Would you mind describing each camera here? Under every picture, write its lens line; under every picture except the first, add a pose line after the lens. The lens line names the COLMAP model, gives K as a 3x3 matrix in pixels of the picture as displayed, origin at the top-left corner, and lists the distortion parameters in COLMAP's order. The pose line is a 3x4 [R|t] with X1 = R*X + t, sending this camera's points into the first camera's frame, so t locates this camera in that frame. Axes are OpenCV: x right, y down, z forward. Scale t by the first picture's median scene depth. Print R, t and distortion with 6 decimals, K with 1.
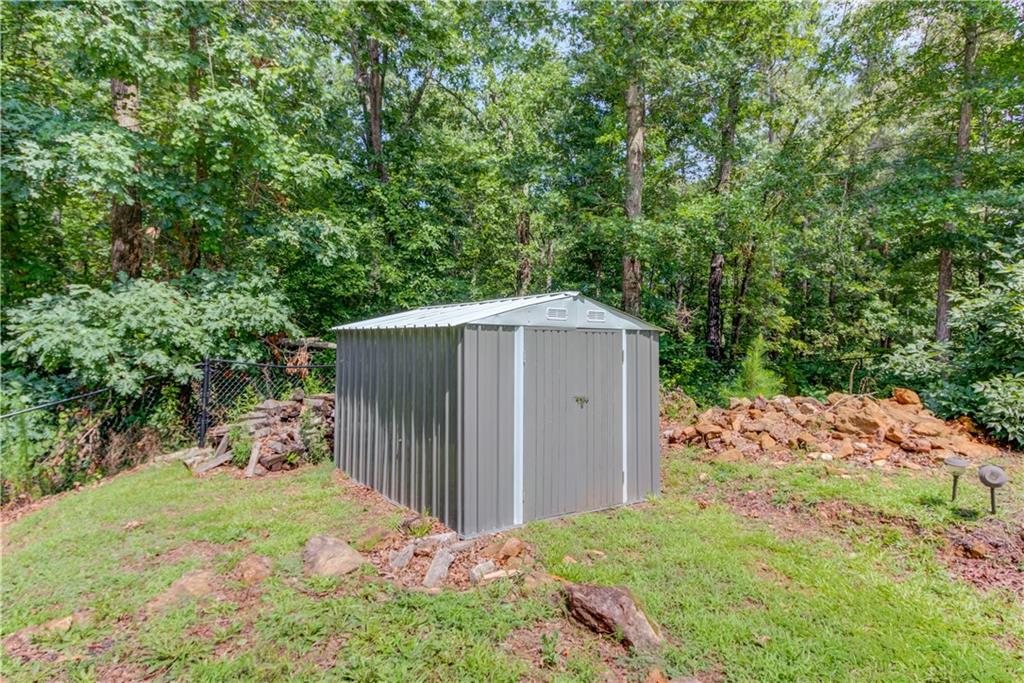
lens RADIAL K [[483.5, 0, 511.2], [0, 483.5, 337.4], [0, 0, 1]] dist [-0.002809, -0.000286]
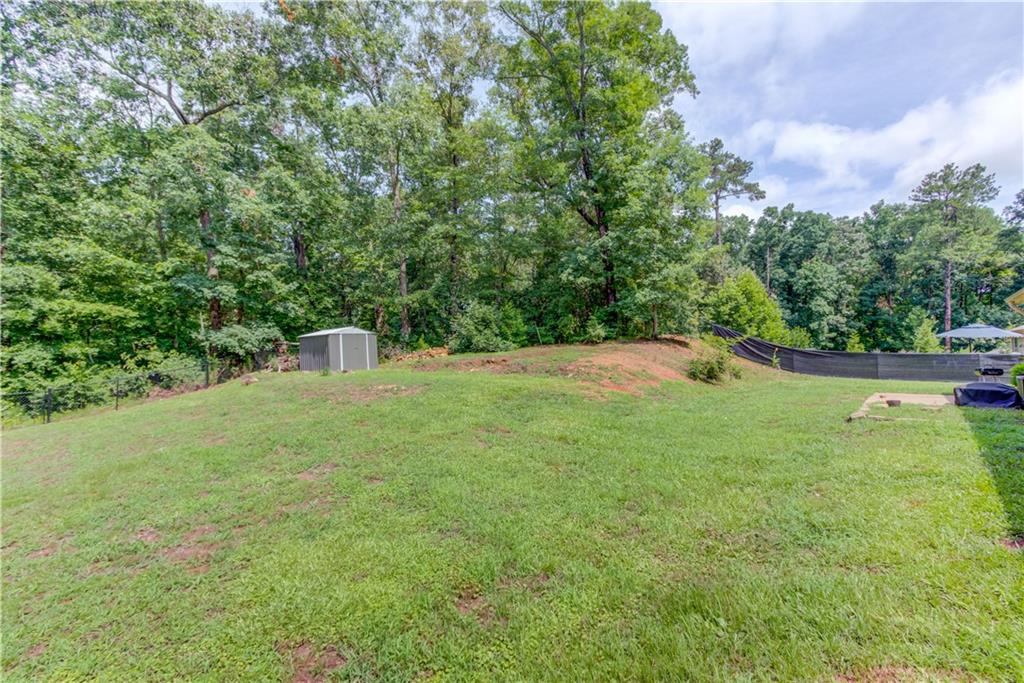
lens RADIAL K [[479.4, 0, 510.8], [0, 479.4, 354.7], [0, 0, 1]] dist [-0.003570, -0.000256]
pose [[0.989114, -0.042728, 0.140814, 0.650762], [0.042248, 0.999087, 0.006397, 0.146940], [-0.140959, -0.000378, 0.990015, -2.553911]]
